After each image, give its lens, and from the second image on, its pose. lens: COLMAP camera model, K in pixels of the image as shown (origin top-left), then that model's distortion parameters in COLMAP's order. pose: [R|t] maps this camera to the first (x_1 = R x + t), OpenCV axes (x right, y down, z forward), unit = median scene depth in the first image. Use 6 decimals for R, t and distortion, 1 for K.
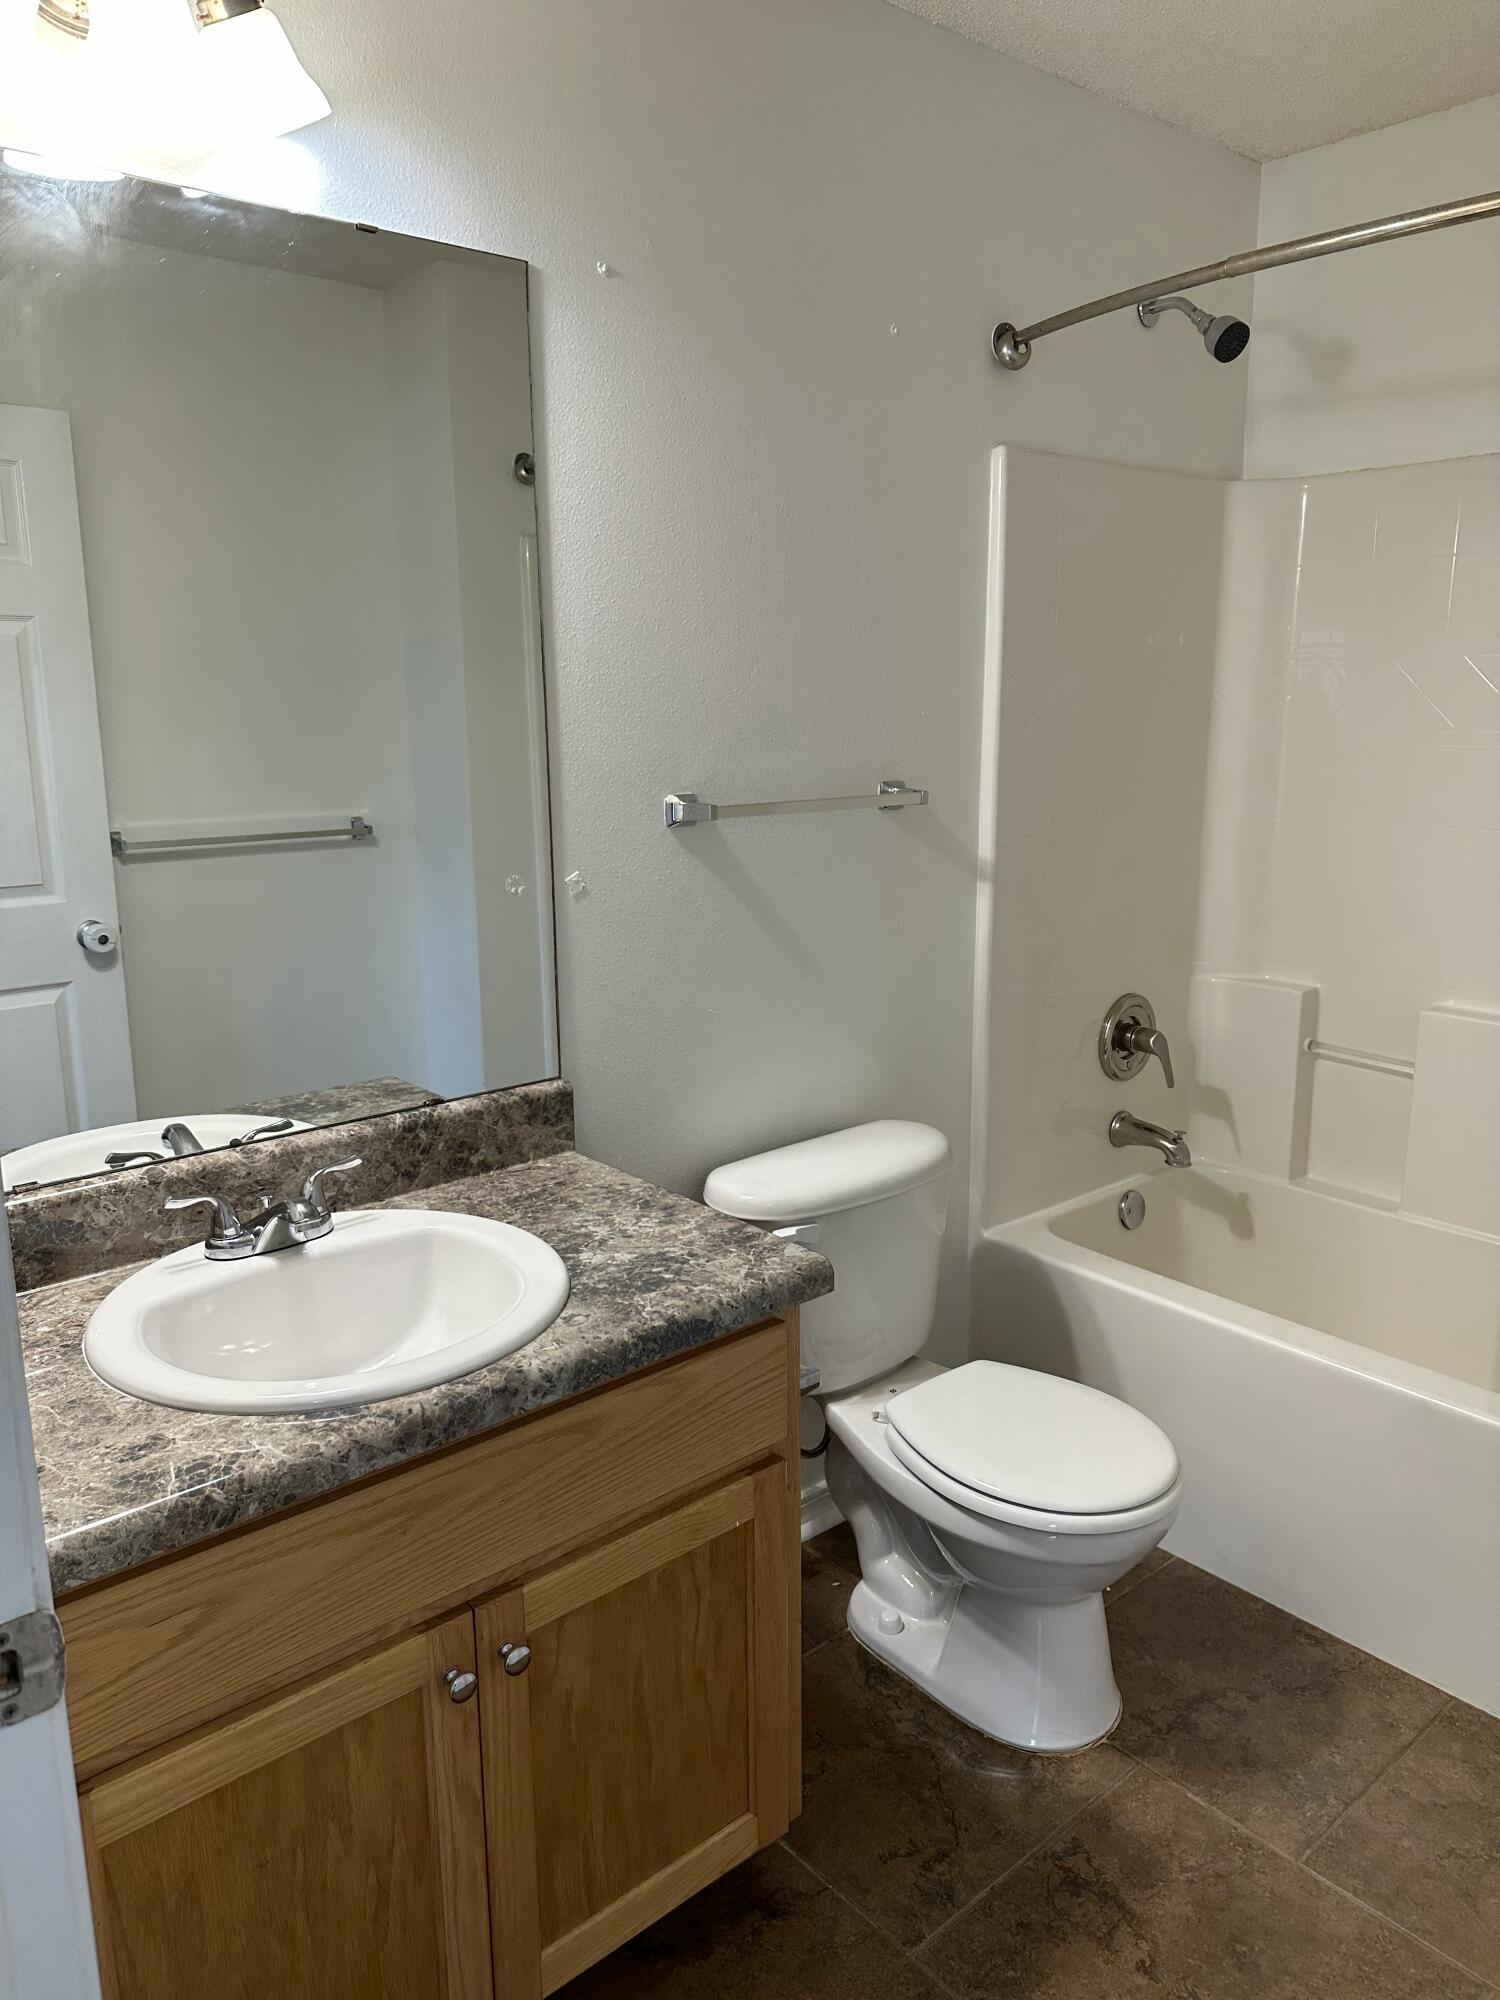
lens RADIAL K [[1405.0, 0, 750.0], [0, 1405.0, 1000.0], [0, 0, 1]] dist [0.005832, -0.003749]
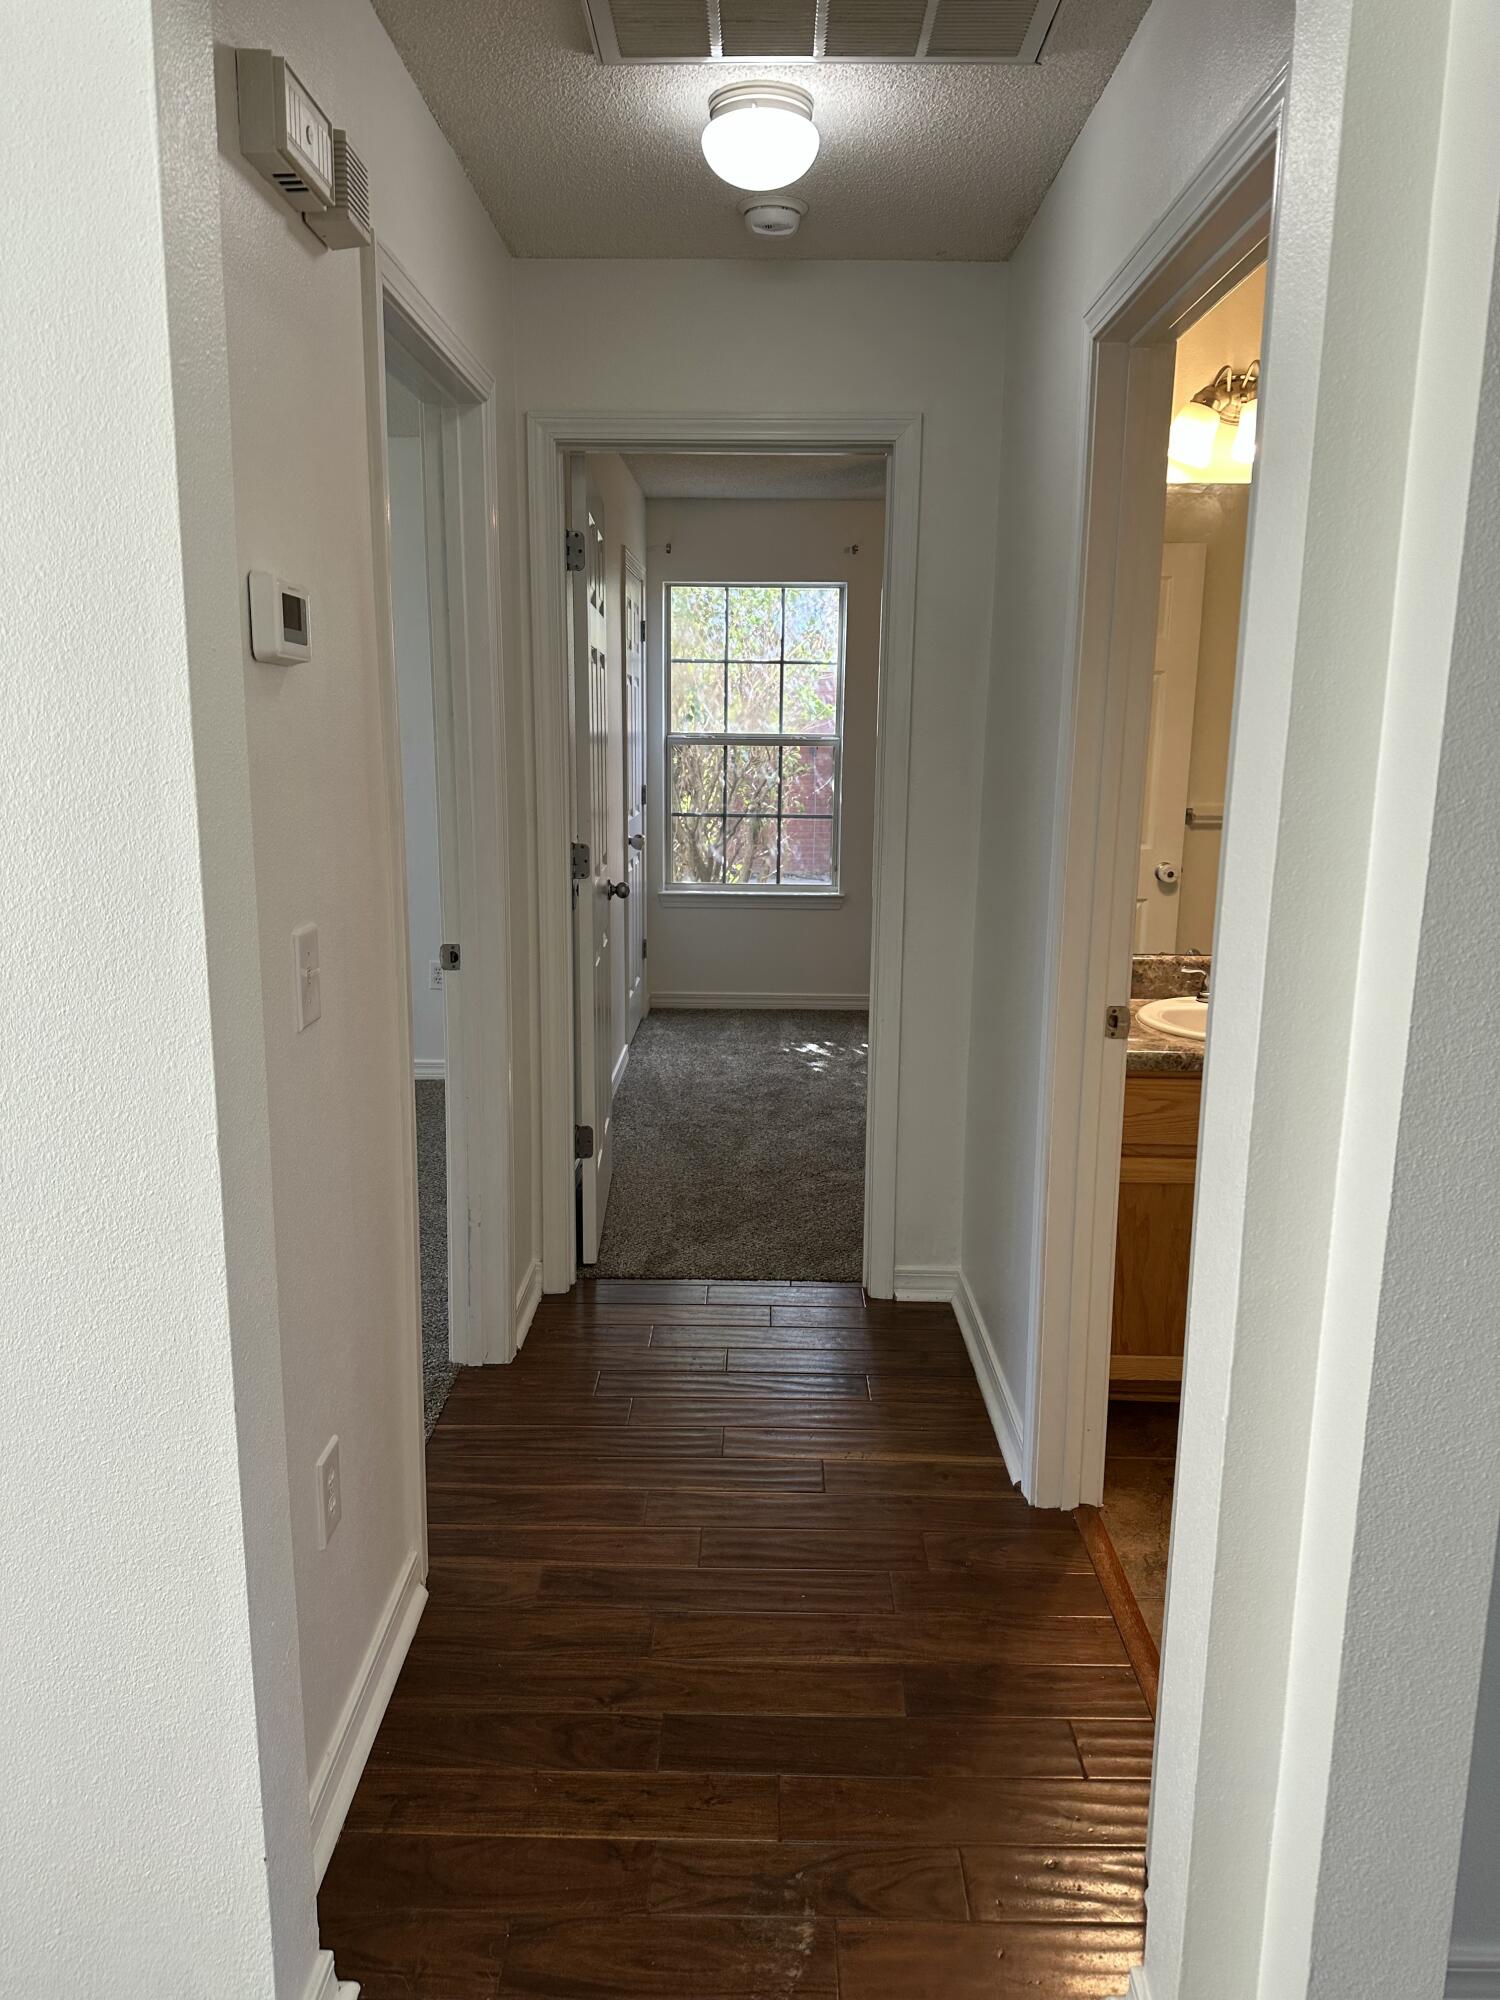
lens RADIAL K [[1413.2, 0, 723.6], [0, 1413.2, 1034.9], [0, 0, 1]] dist [0.005845, -0.000503]
pose [[0.738003, 0.157221, -0.656226, 0.232353], [-0.147124, 0.986573, 0.070909, 0.094665], [0.658564, 0.044216, 0.751225, -0.498330]]
